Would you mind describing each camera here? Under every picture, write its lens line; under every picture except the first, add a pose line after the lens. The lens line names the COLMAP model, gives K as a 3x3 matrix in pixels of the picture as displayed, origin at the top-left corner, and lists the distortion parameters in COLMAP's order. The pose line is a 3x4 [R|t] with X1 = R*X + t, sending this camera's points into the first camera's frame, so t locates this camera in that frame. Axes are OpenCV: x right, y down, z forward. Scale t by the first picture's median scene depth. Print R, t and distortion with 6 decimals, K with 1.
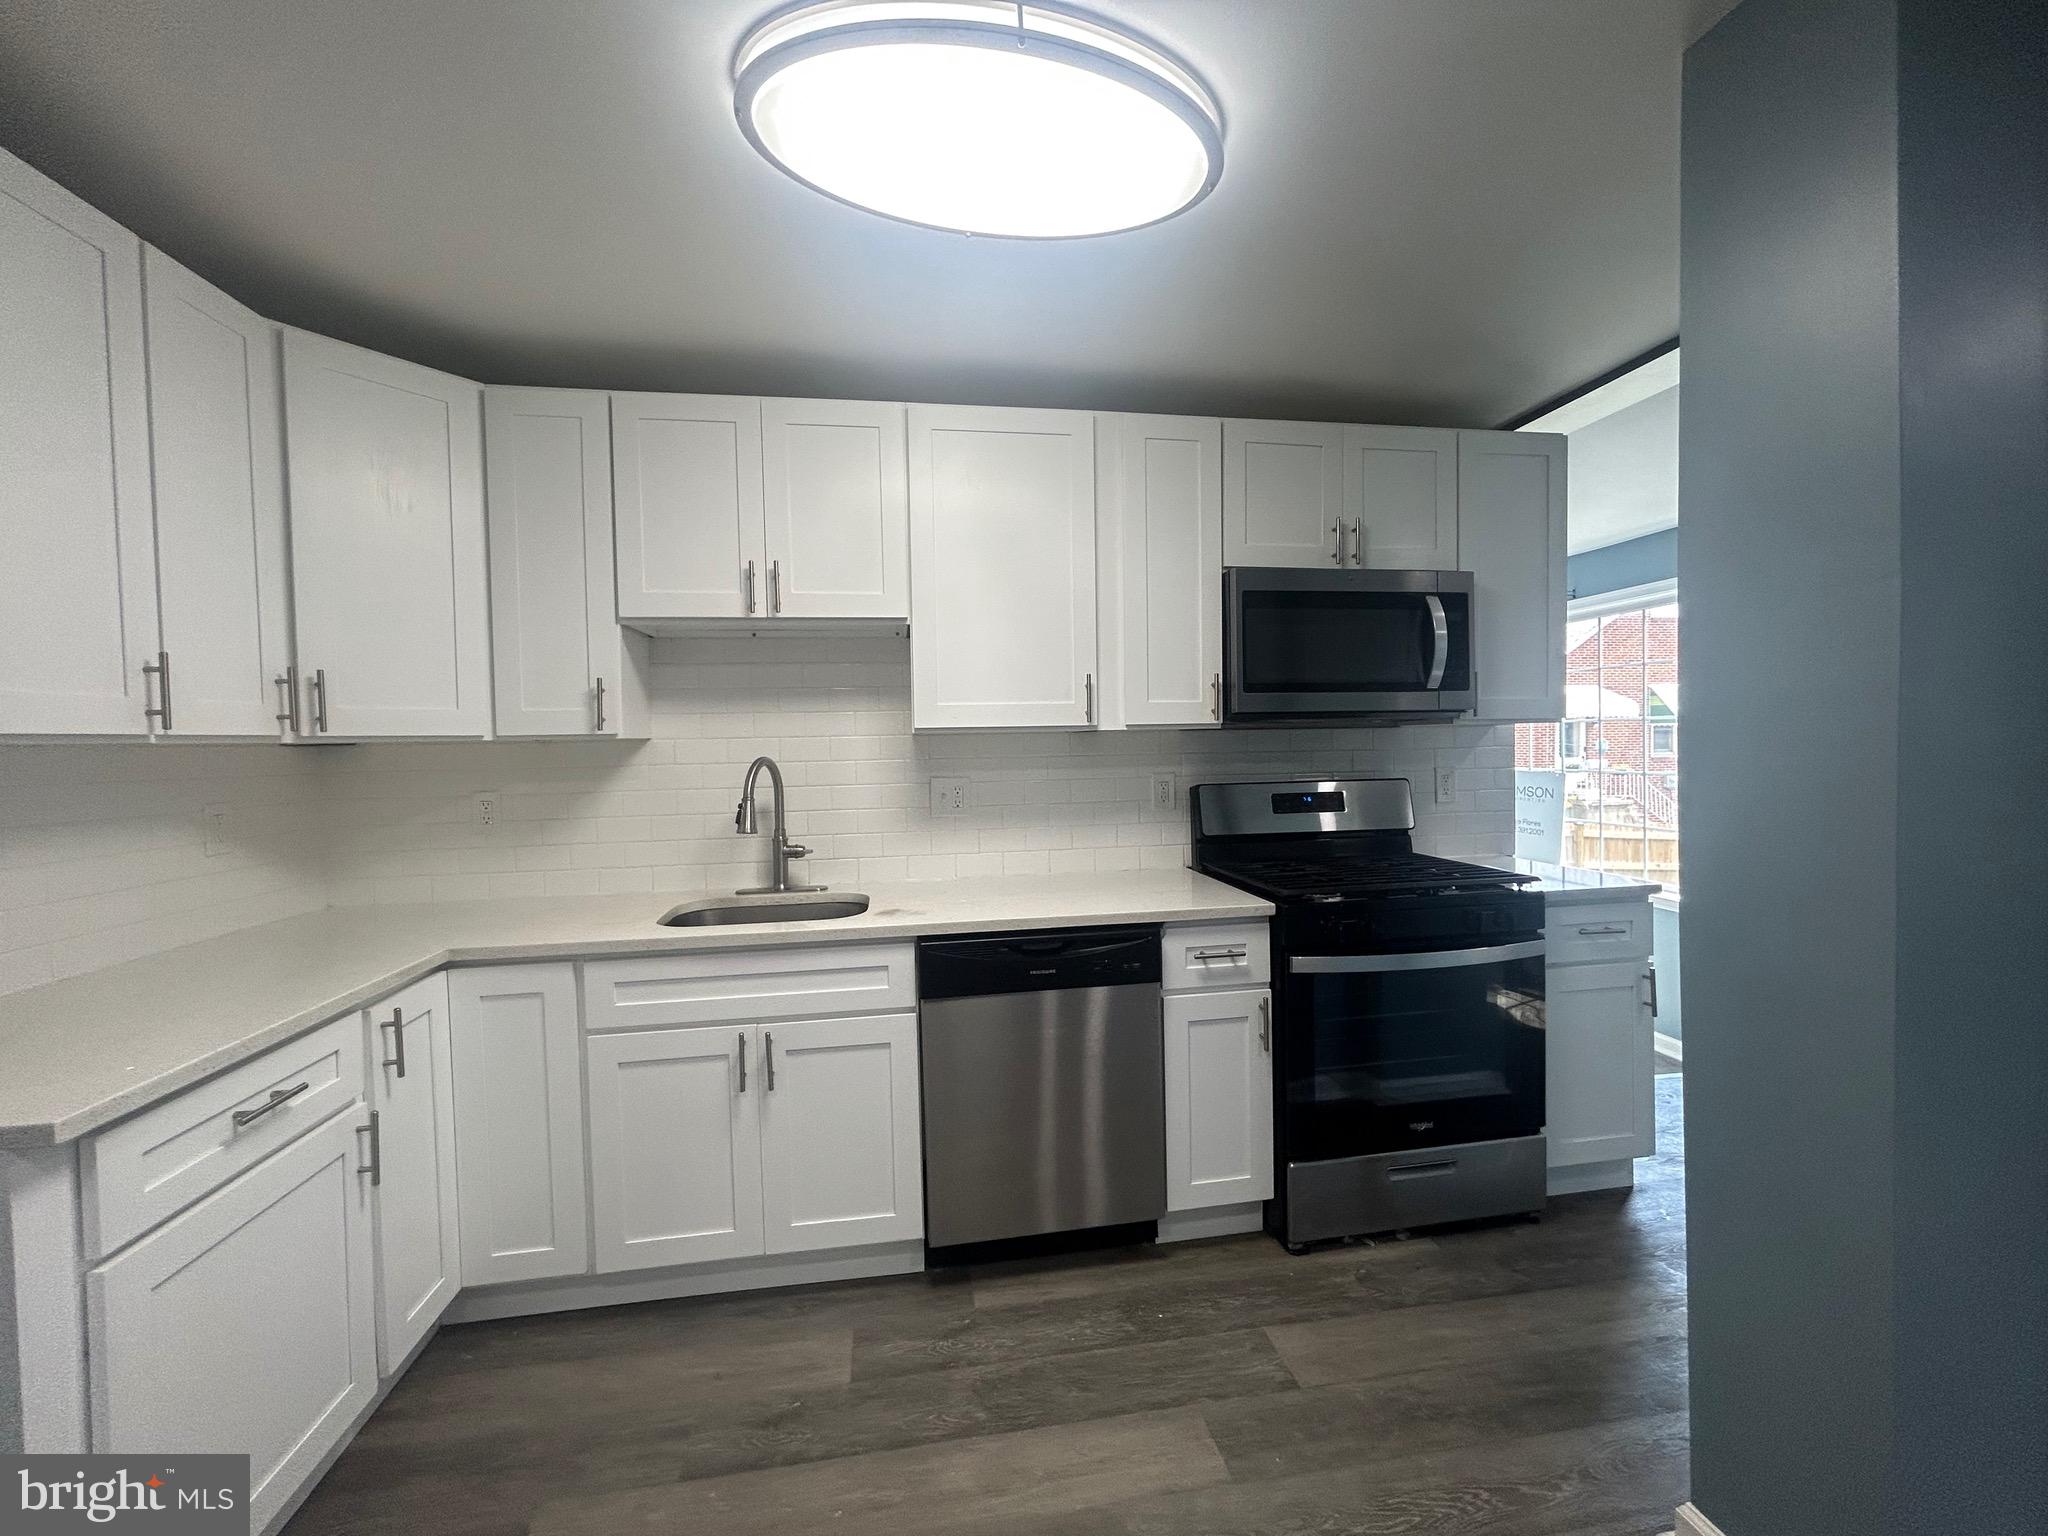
lens RADIAL K [[822.7, 0, 1015.6], [0, 822.7, 765.6], [0, 0, 1]] dist [-0.002491, 0.001080]
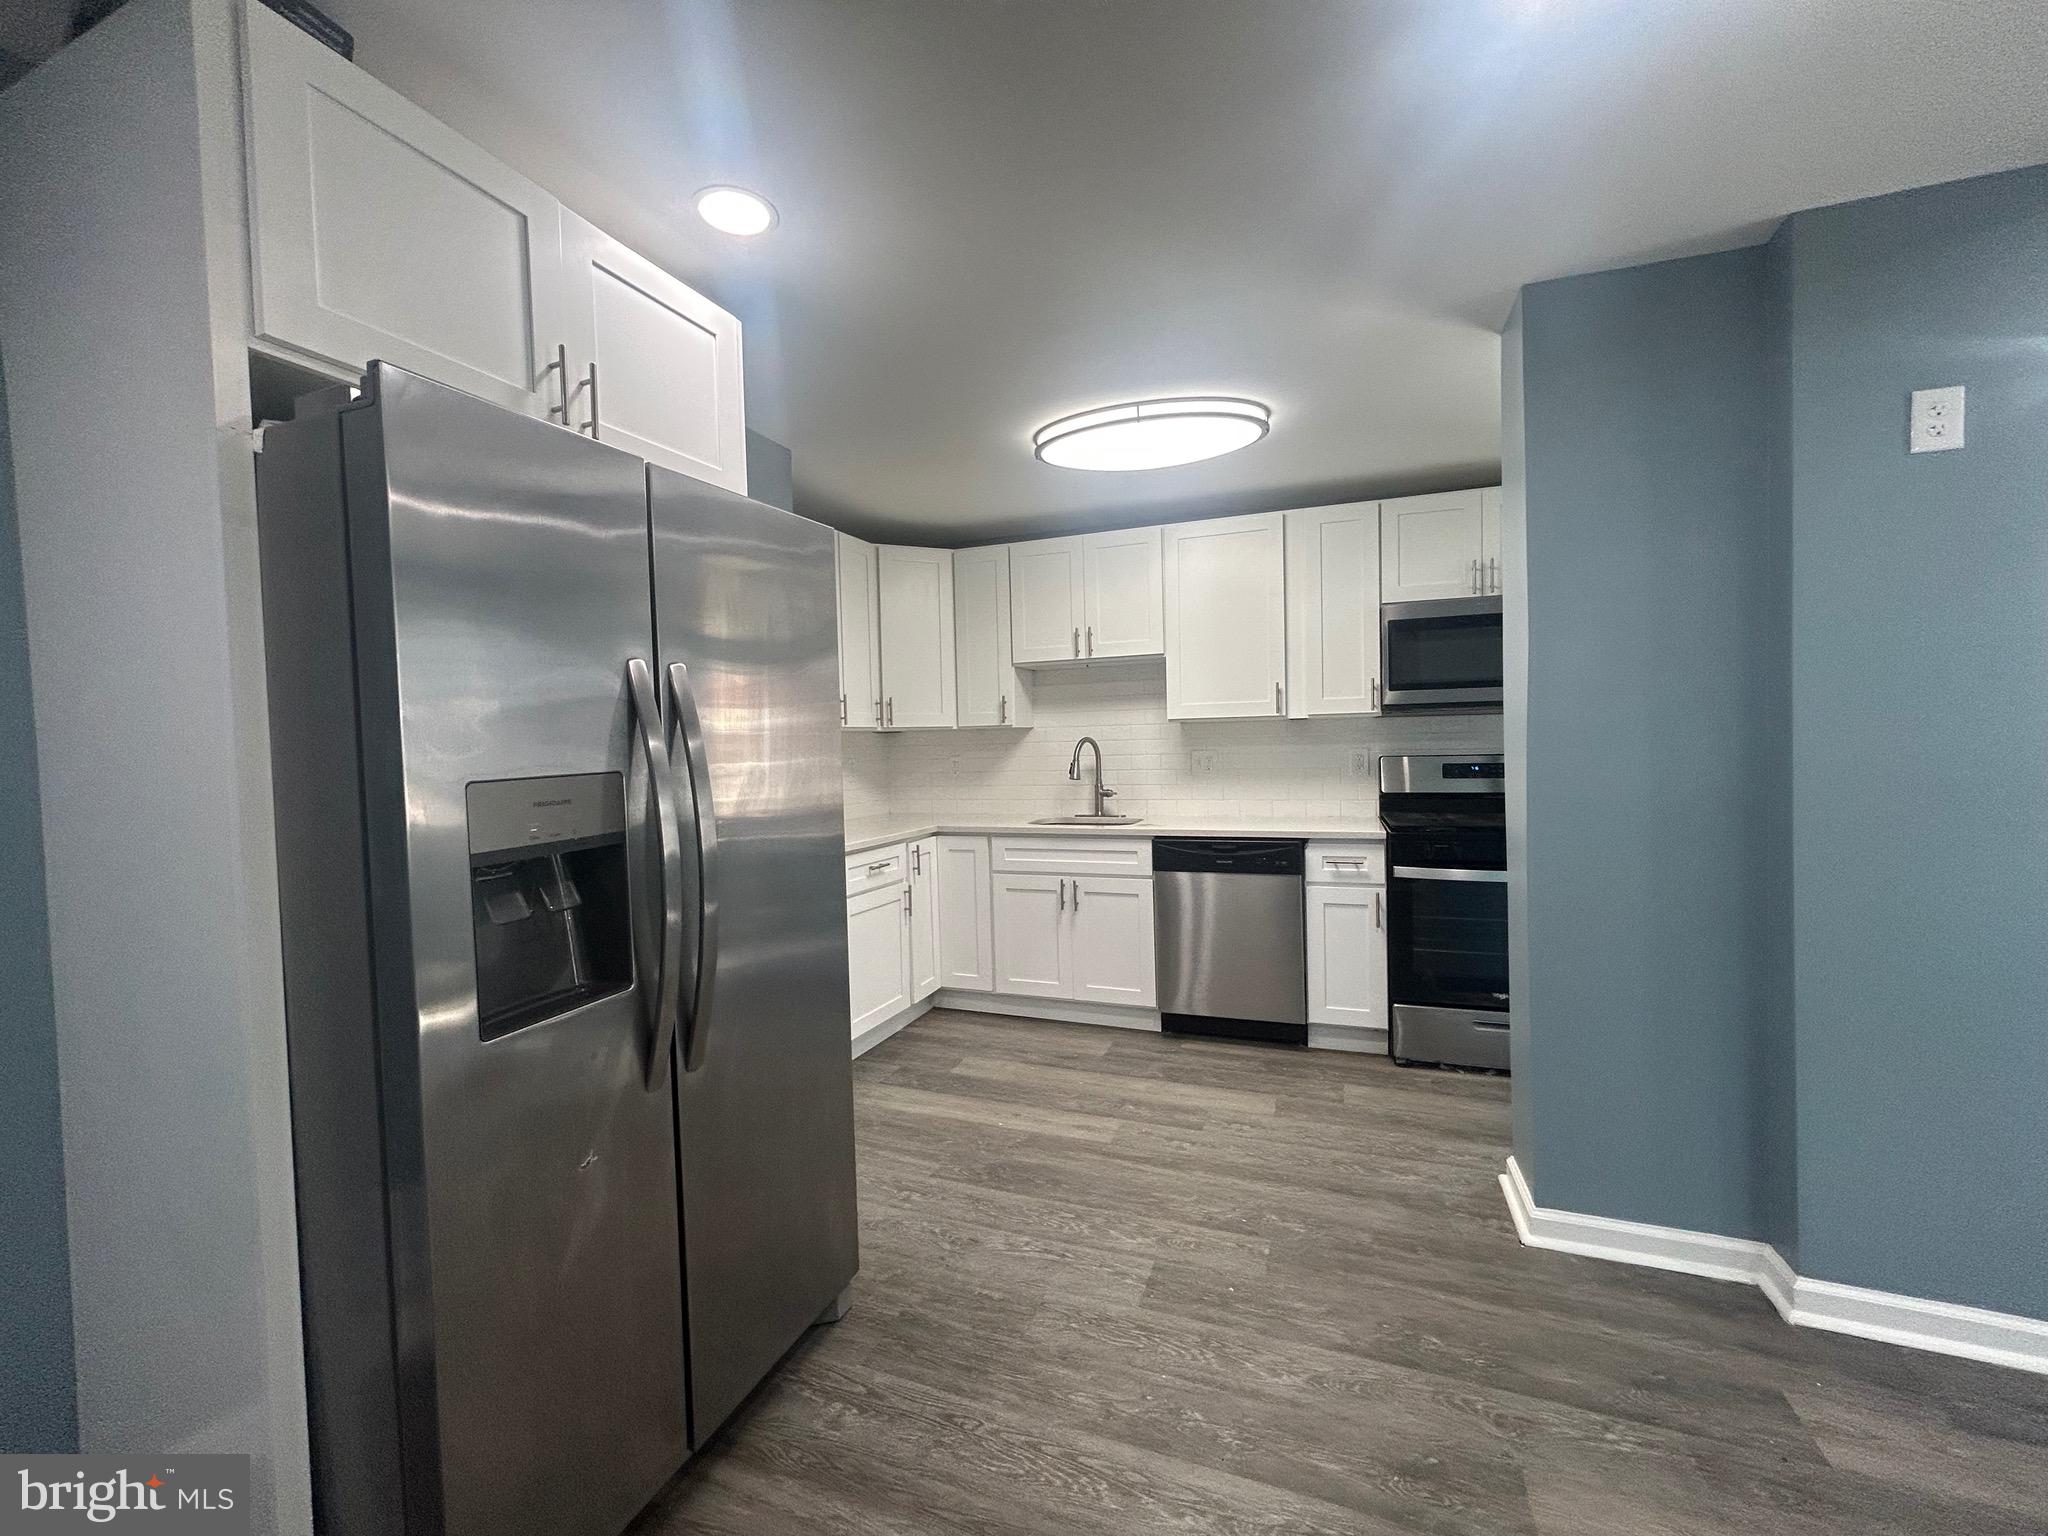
lens RADIAL K [[822.7, 0, 1016.8], [0, 822.7, 763.9], [0, 0, 1]] dist [-0.002491, 0.001080]
pose [[0.866213, 0.010810, -0.499559, 0.509568], [-0.006667, 0.999927, 0.010078, 0.034895], [0.499631, -0.005399, 0.866221, -0.686333]]
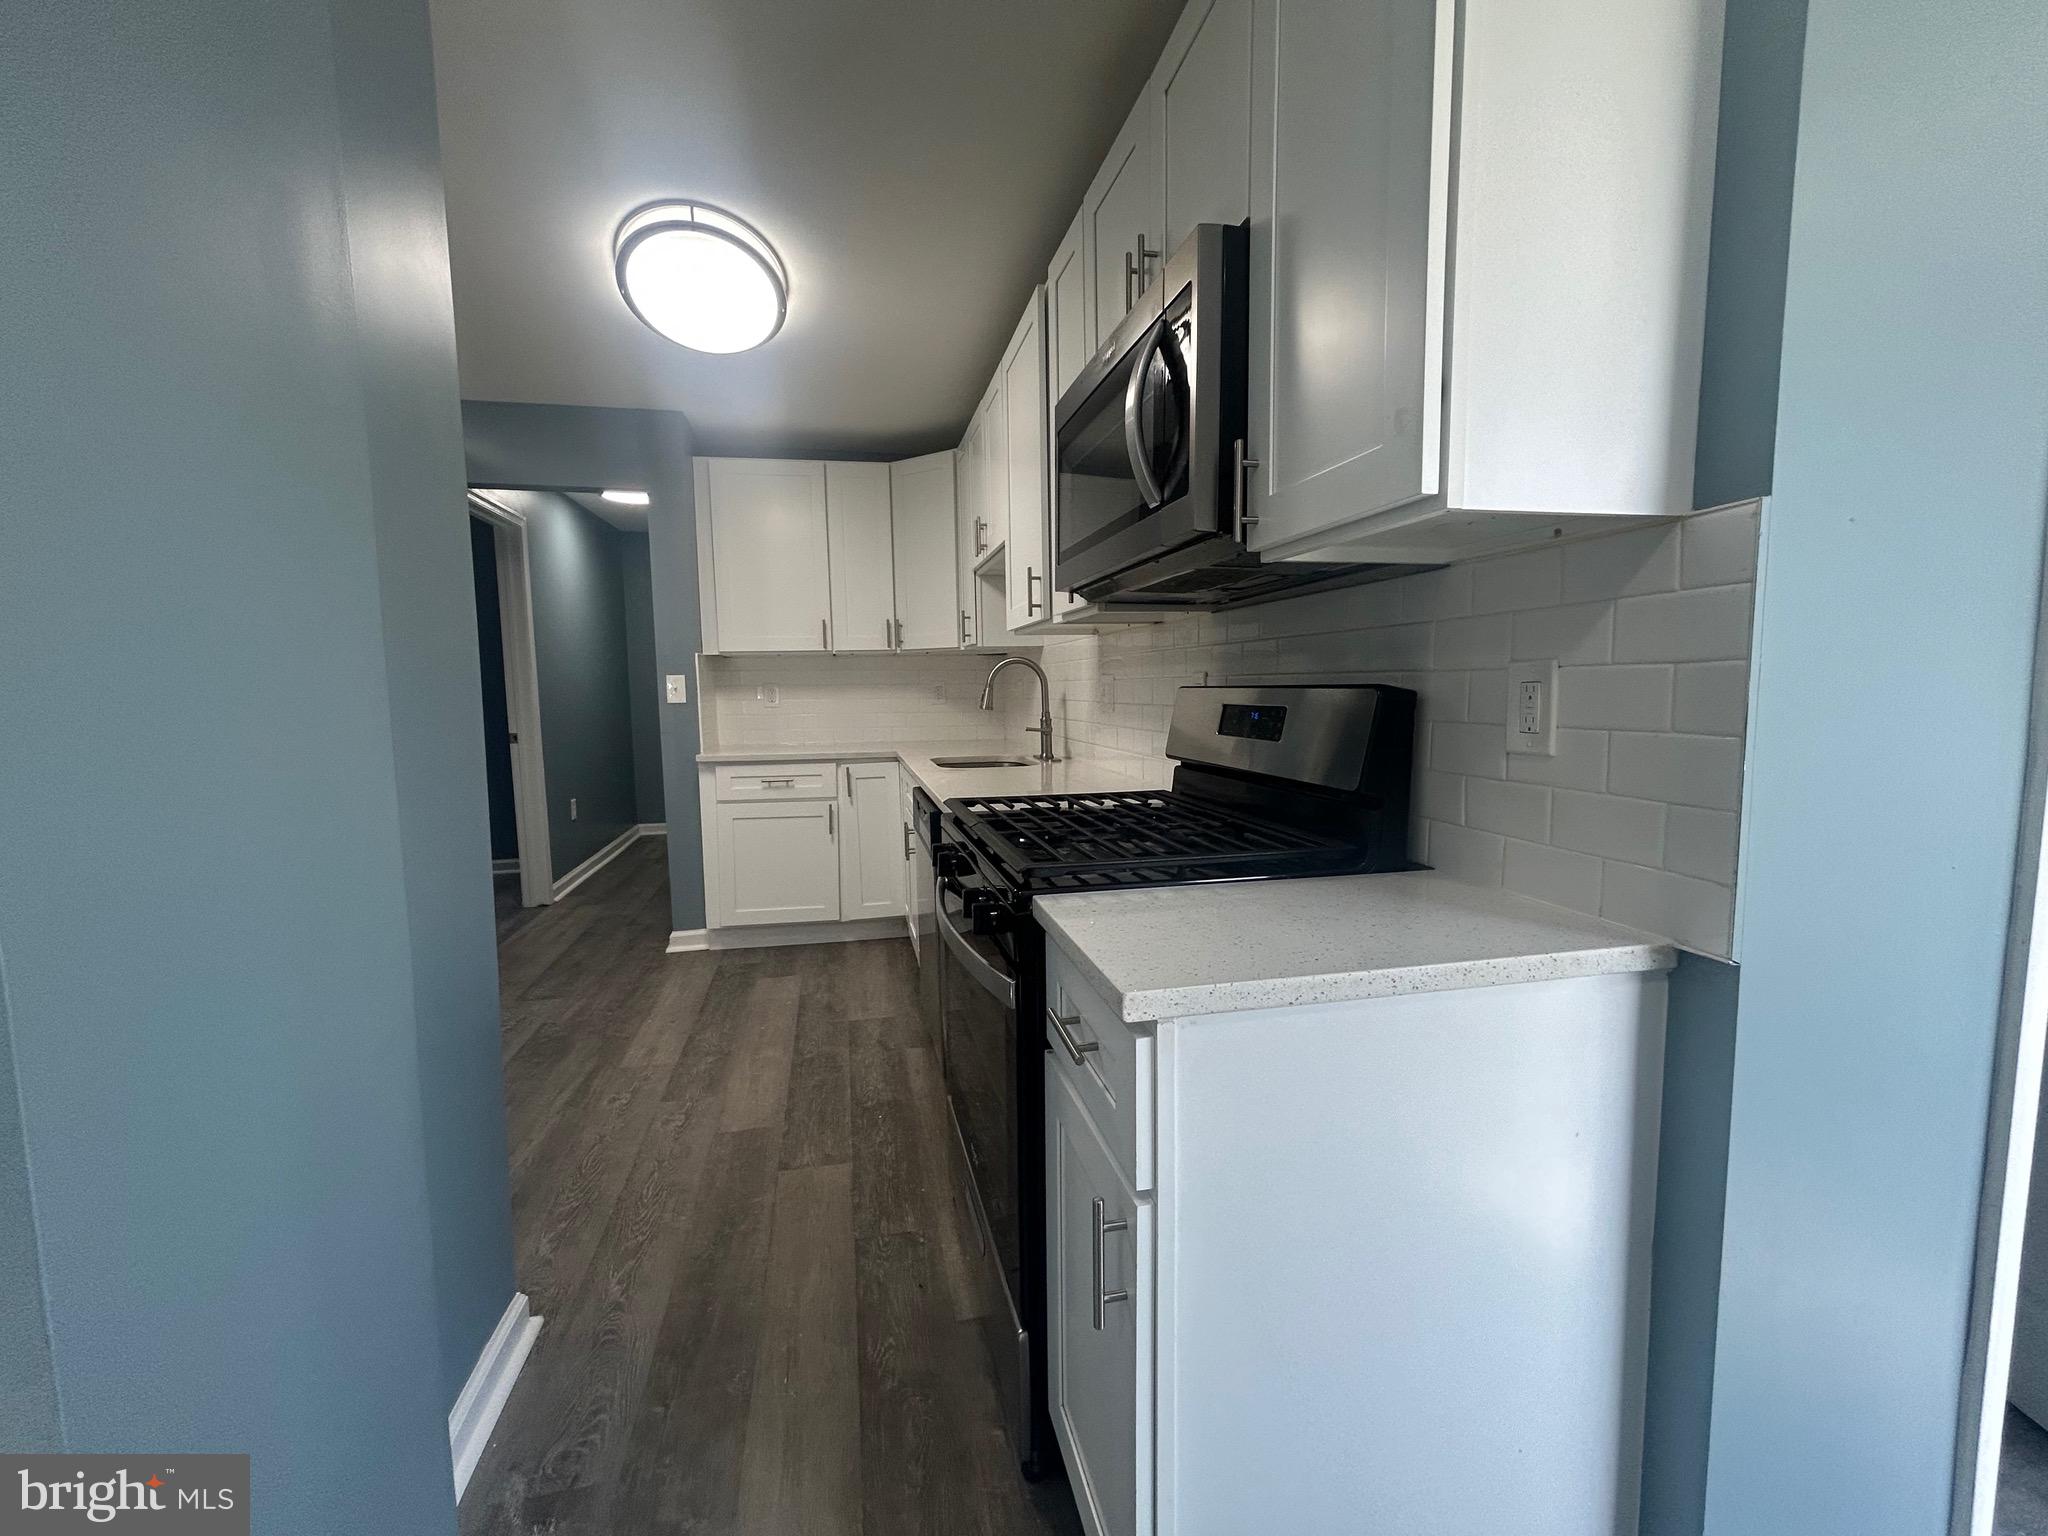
lens RADIAL K [[822.7, 0, 1016.1], [0, 822.7, 767.8], [0, 0, 1]] dist [-0.002491, 0.001080]
pose [[0.061381, 0.116603, -0.991280, 1.269804], [-0.016078, 0.993139, 0.115826, 0.016596], [0.997985, 0.008828, 0.062834, 1.070794]]
